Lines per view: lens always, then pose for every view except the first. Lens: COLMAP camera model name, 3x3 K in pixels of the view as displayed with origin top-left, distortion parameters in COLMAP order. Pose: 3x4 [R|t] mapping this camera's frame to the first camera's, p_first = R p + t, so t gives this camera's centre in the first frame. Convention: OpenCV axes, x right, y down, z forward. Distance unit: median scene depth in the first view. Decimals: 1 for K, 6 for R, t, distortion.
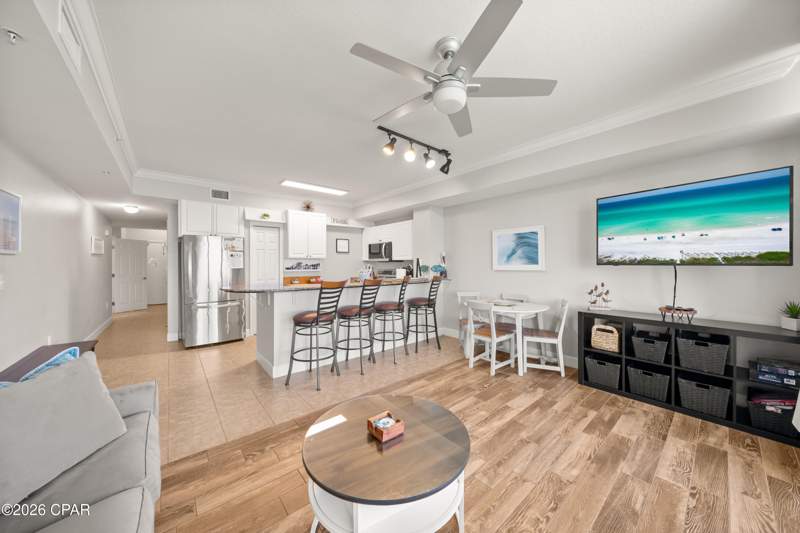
lens RADIAL K [[276.4, 0, 404.5], [0, 276.4, 263.5], [0, 0, 1]] dist [-0.005467, 0.000714]
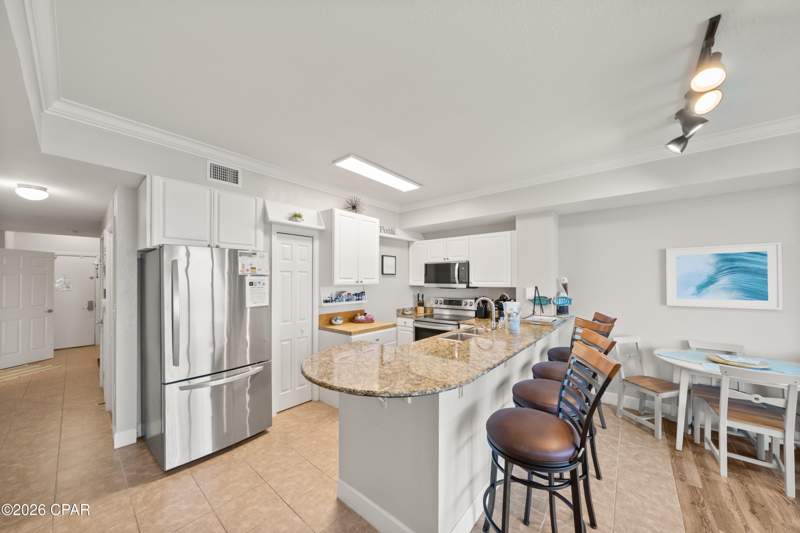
lens RADIAL K [[276.4, 0, 403.6], [0, 276.4, 278.4], [0, 0, 1]] dist [-0.005467, 0.000714]
pose [[0.985653, 0.002773, 0.168760, -0.444926], [-0.002054, 0.999988, -0.004433, -0.039780], [-0.168770, 0.004023, 0.985647, 0.426485]]
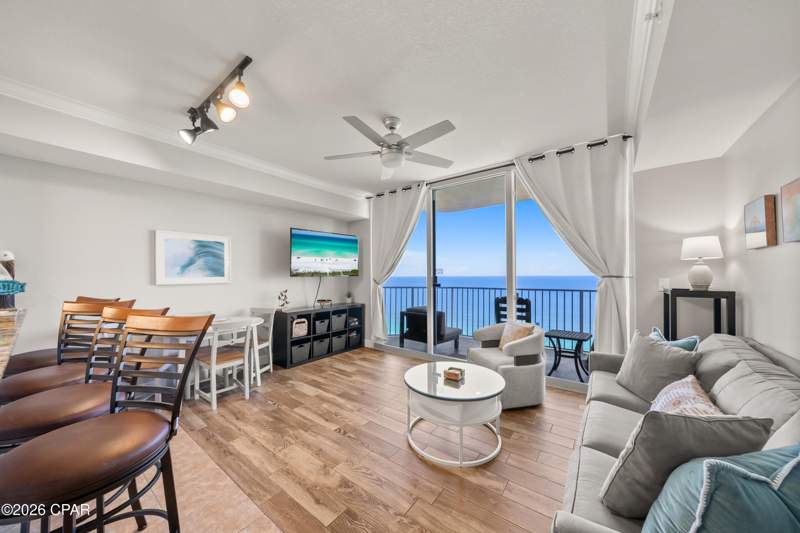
lens RADIAL K [[276.4, 0, 401.0], [0, 276.4, 271.3], [0, 0, 1]] dist [-0.005467, 0.000714]
pose [[-0.215189, 0.017309, 0.976419, -0.511601], [0.008723, 0.999837, -0.015802, 0.005175], [-0.976533, 0.005117, -0.215305, 0.528633]]
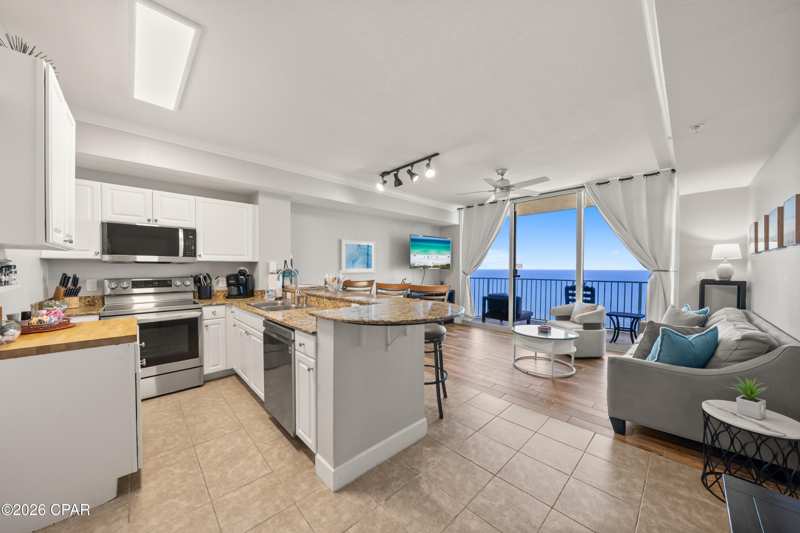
lens RADIAL K [[276.4, 0, 401.4], [0, 276.4, 272.0], [0, 0, 1]] dist [-0.005467, 0.000714]
pose [[-0.054842, -0.011165, 0.998433, -0.846851], [0.000521, 0.999937, 0.011210, 0.005839], [-0.998495, 0.001135, -0.054833, 0.807571]]
